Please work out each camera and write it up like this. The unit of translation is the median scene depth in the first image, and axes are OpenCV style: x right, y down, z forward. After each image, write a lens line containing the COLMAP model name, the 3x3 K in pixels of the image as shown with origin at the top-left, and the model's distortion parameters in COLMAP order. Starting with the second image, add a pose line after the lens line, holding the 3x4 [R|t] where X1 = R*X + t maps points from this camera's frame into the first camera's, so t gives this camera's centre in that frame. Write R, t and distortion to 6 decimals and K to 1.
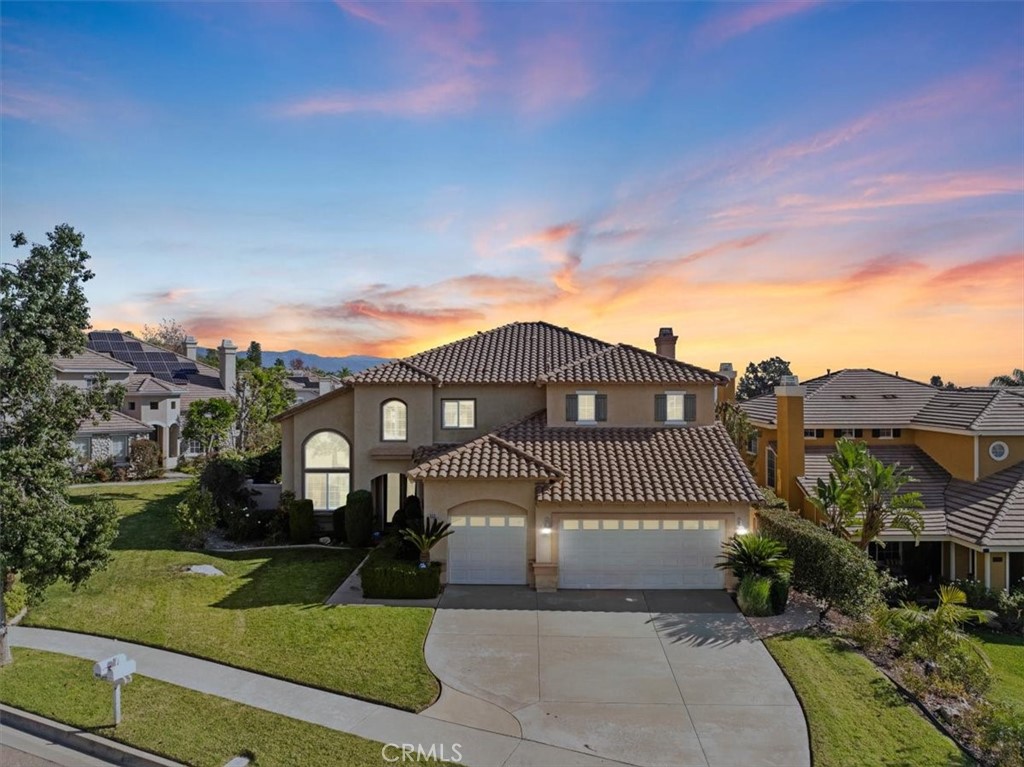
lens RADIAL K [[726.1, 0, 518.4], [0, 726.1, 376.4], [0, 0, 1]] dist [-0.037358, 0.000248]
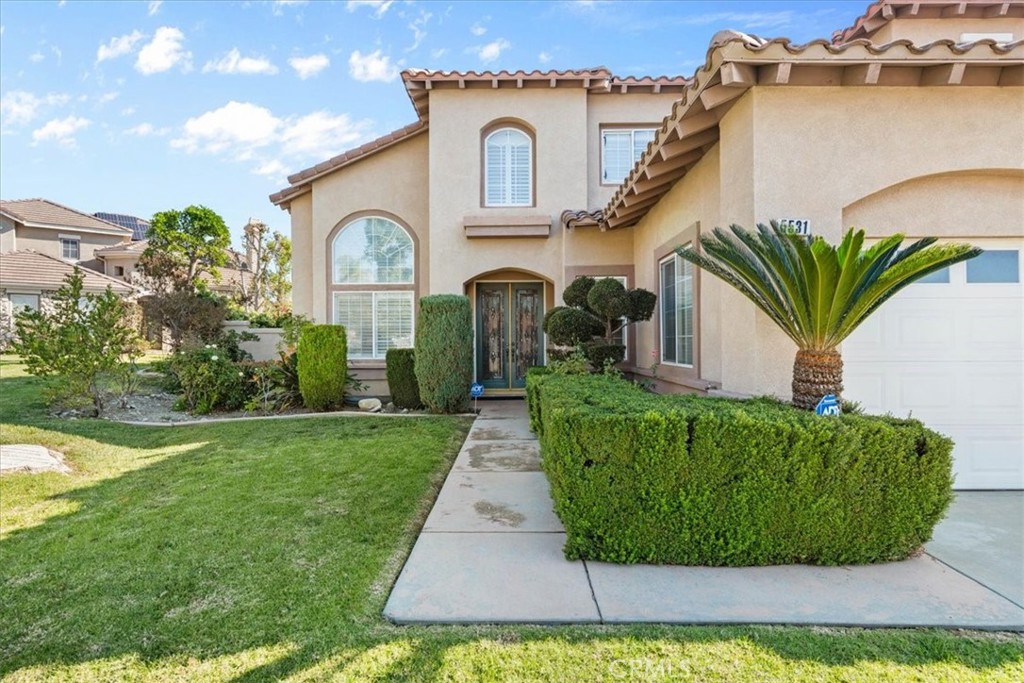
lens RADIAL K [[527.4, 0, 513.9], [0, 527.4, 342.5], [0, 0, 1]] dist [-0.001440, -0.000868]
pose [[0.999875, -0.004399, 0.015175, -0.219664], [0.004307, 0.999972, 0.006121, 0.228880], [-0.015201, -0.006055, 0.999866, 0.800954]]
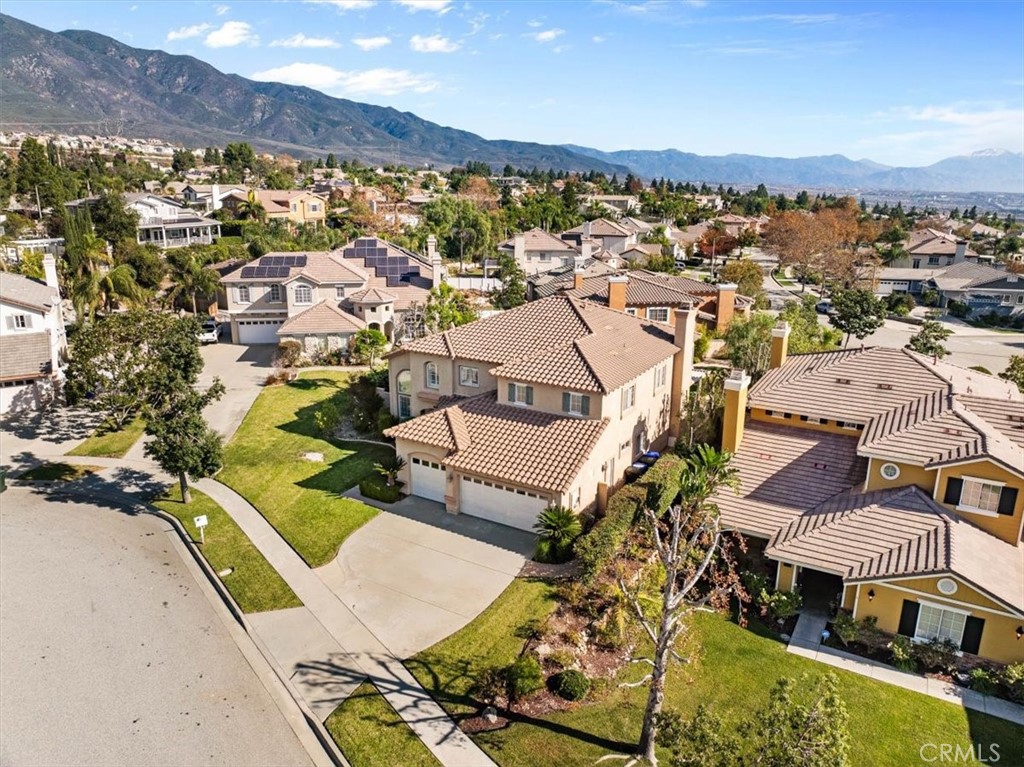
lens RADIAL K [[726.1, 0, 507.3], [0, 726.1, 379.8], [0, 0, 1]] dist [-0.037358, 0.000248]
pose [[0.870470, 0.135148, -0.473305, 0.862213], [-0.002098, 0.962578, 0.270996, -0.430741], [0.492218, -0.234901, 0.838179, -0.246149]]
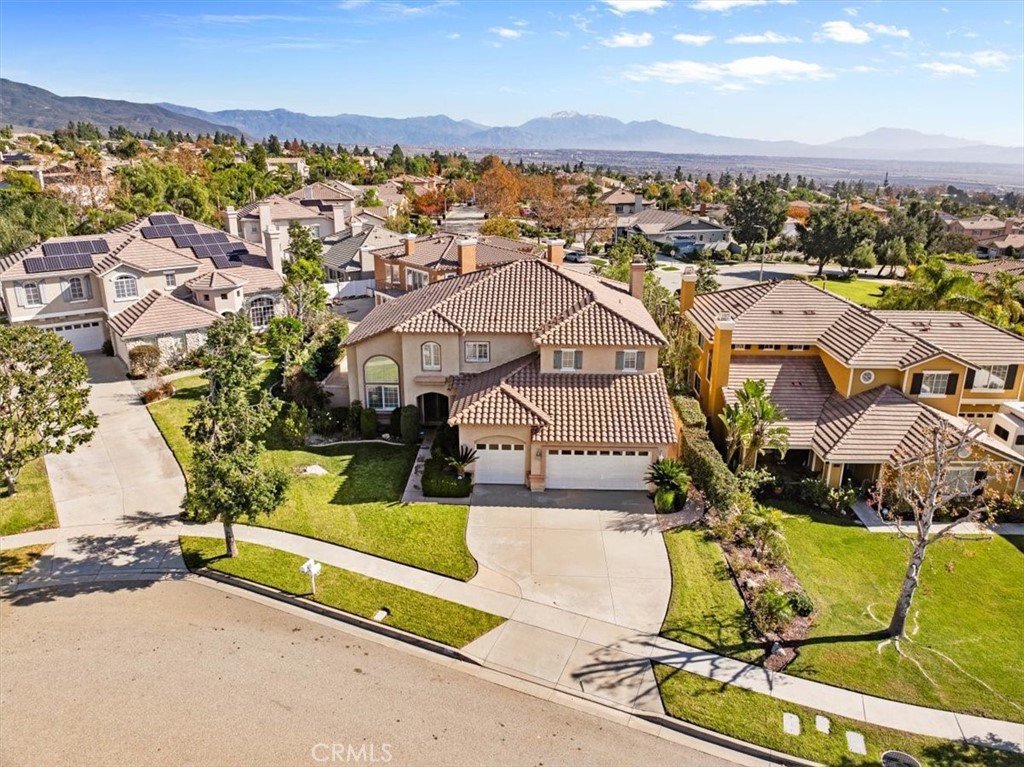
lens RADIAL K [[726.1, 0, 518.6], [0, 726.1, 380.2], [0, 0, 1]] dist [-0.037358, 0.000248]
pose [[0.999984, 0.005547, 0.001048, -0.005721], [-0.005593, 0.948364, 0.317135, -0.427153], [0.000765, -0.317136, 0.948380, -0.424233]]
